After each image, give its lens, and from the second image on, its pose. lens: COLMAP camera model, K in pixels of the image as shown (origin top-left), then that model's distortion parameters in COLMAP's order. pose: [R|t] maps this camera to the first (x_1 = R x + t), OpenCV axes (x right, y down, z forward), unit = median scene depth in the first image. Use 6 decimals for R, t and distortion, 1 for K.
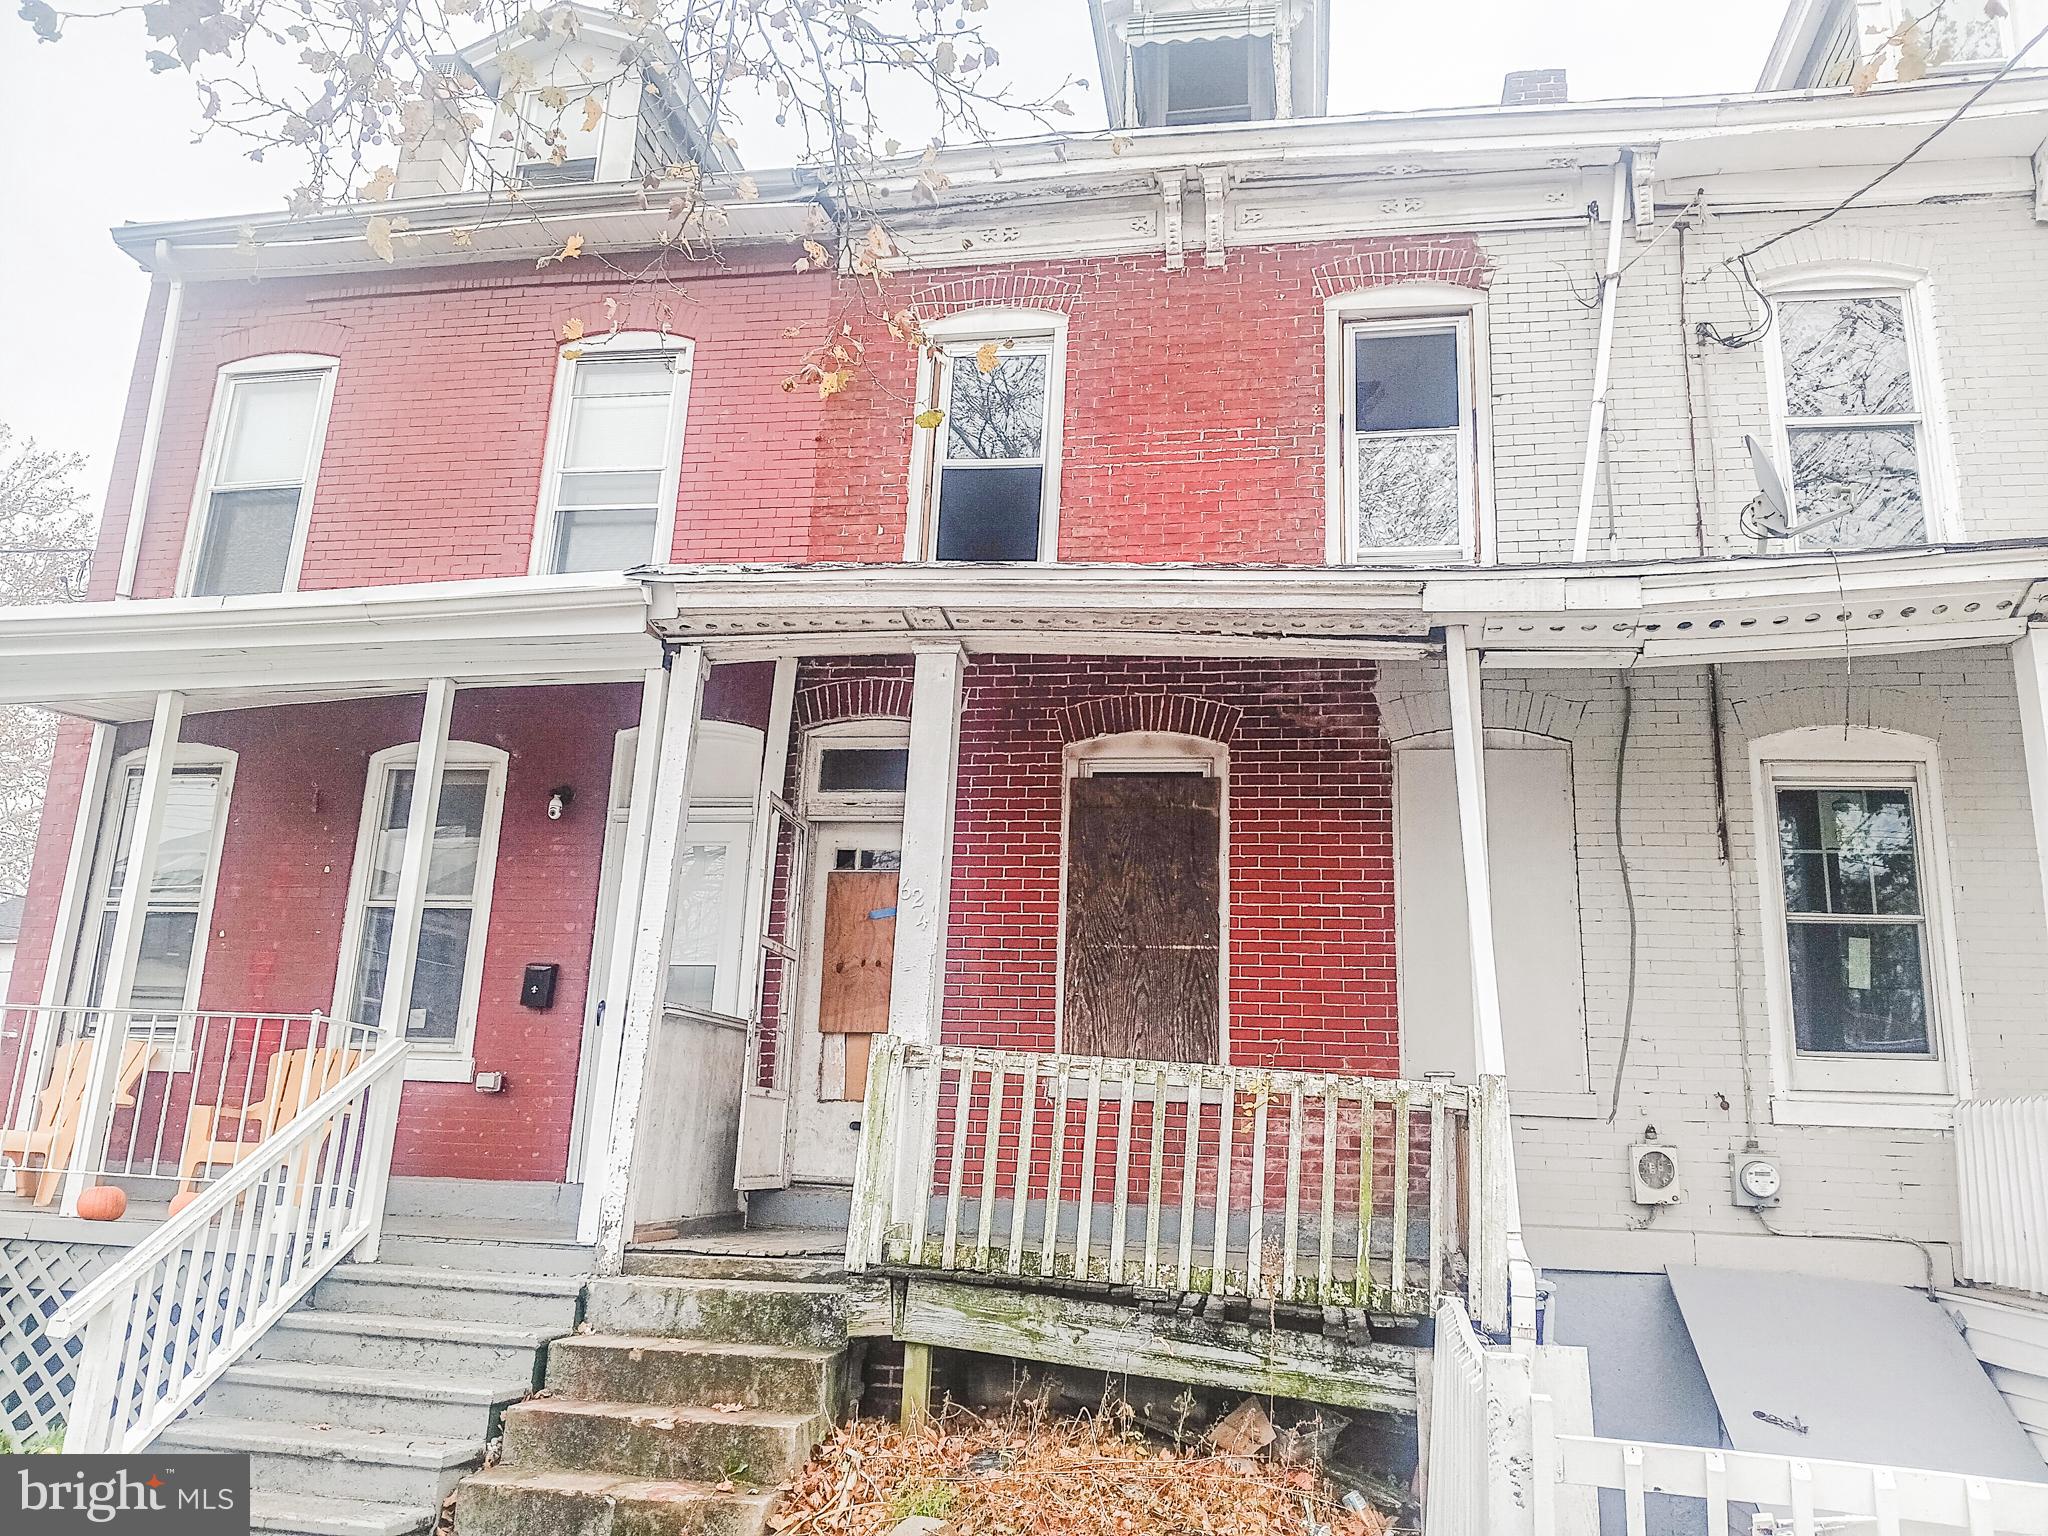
lens RADIAL K [[1545.9, 0, 1018.5], [0, 1545.9, 760.1], [0, 0, 1]] dist [0.109669, -0.258468]
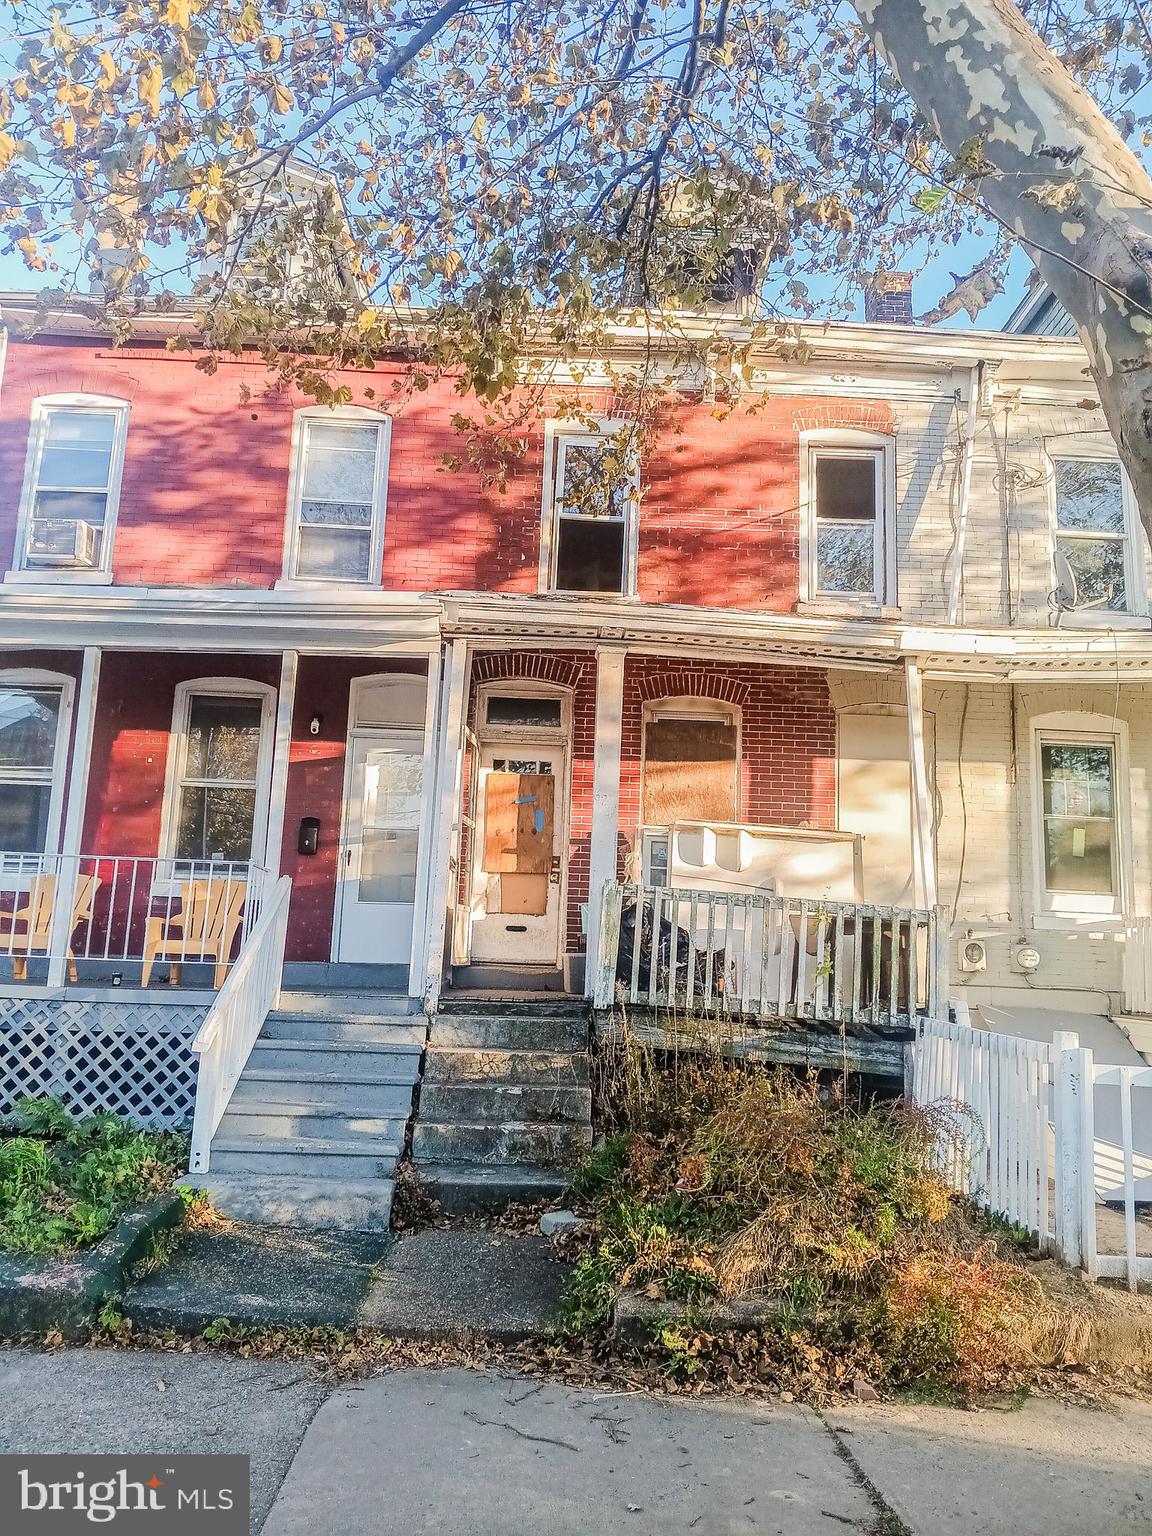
lens RADIAL K [[1159.4, 0, 576.0], [0, 1159.4, 768.0], [0, 0, 1]] dist [0.109669, -0.258468]
pose [[0.978263, 0.028441, 0.205407, -0.309790], [-0.048116, 0.994648, 0.091435, -0.052217], [-0.201707, -0.099331, 0.974396, -0.205213]]
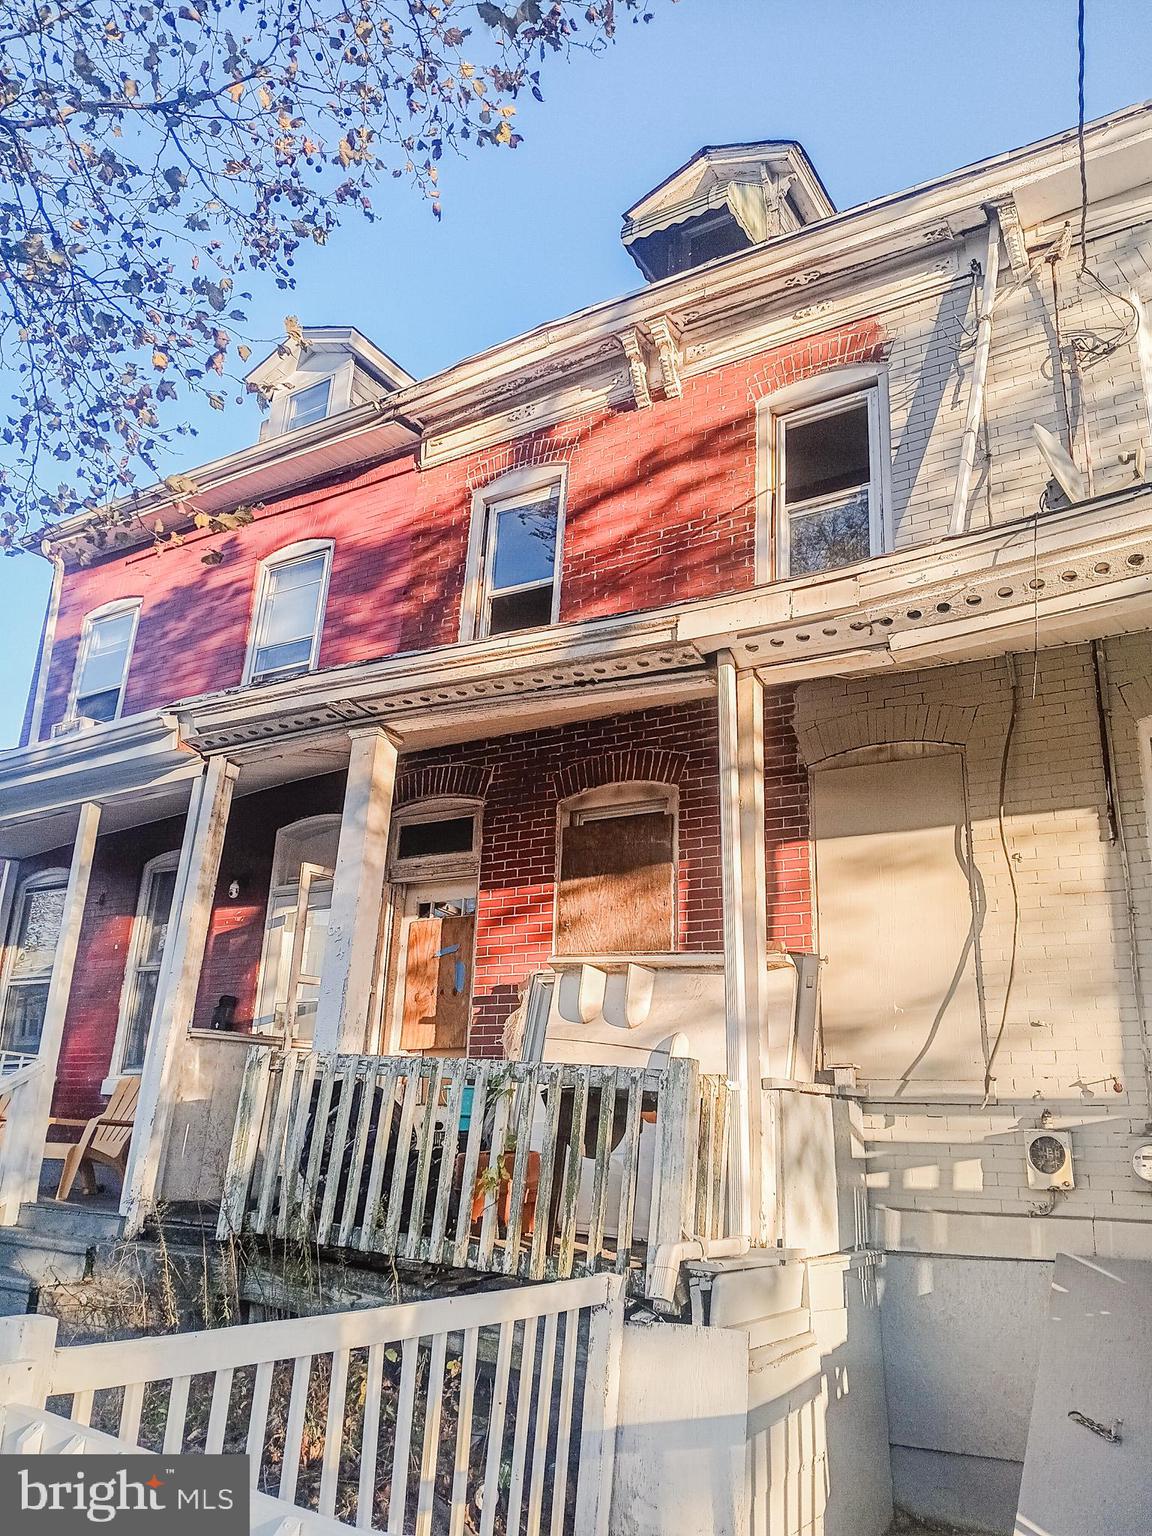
lens RADIAL K [[1159.4, 0, 576.0], [0, 1159.4, 768.0], [0, 0, 1]] dist [0.109669, -0.258468]
pose [[0.929409, -0.120755, -0.348738, 0.386867], [0.093437, 0.991160, -0.094188, 0.054463], [0.357029, 0.054954, 0.932476, 0.164689]]
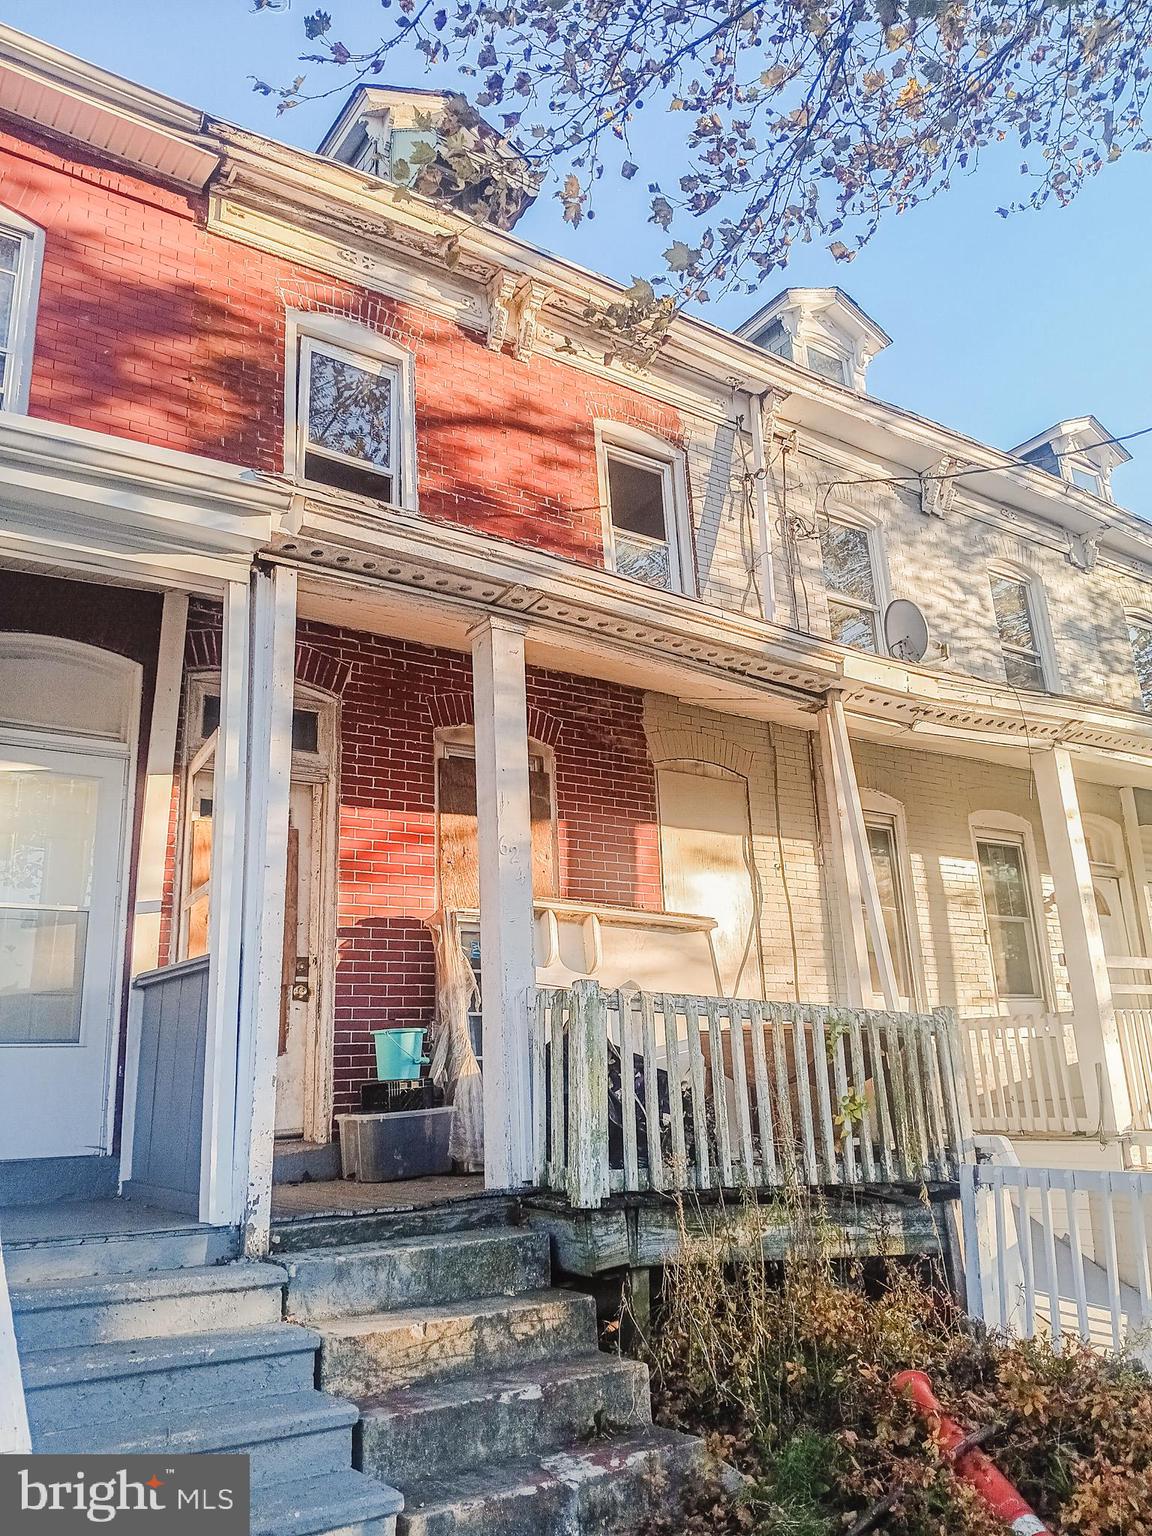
lens RADIAL K [[1159.4, 0, 576.0], [0, 1159.4, 768.0], [0, 0, 1]] dist [0.109669, -0.258468]
pose [[0.707382, 0.123487, 0.695961, -0.515584], [-0.111733, 0.991777, -0.062408, 0.064439], [-0.697944, -0.033615, 0.715363, 0.340805]]
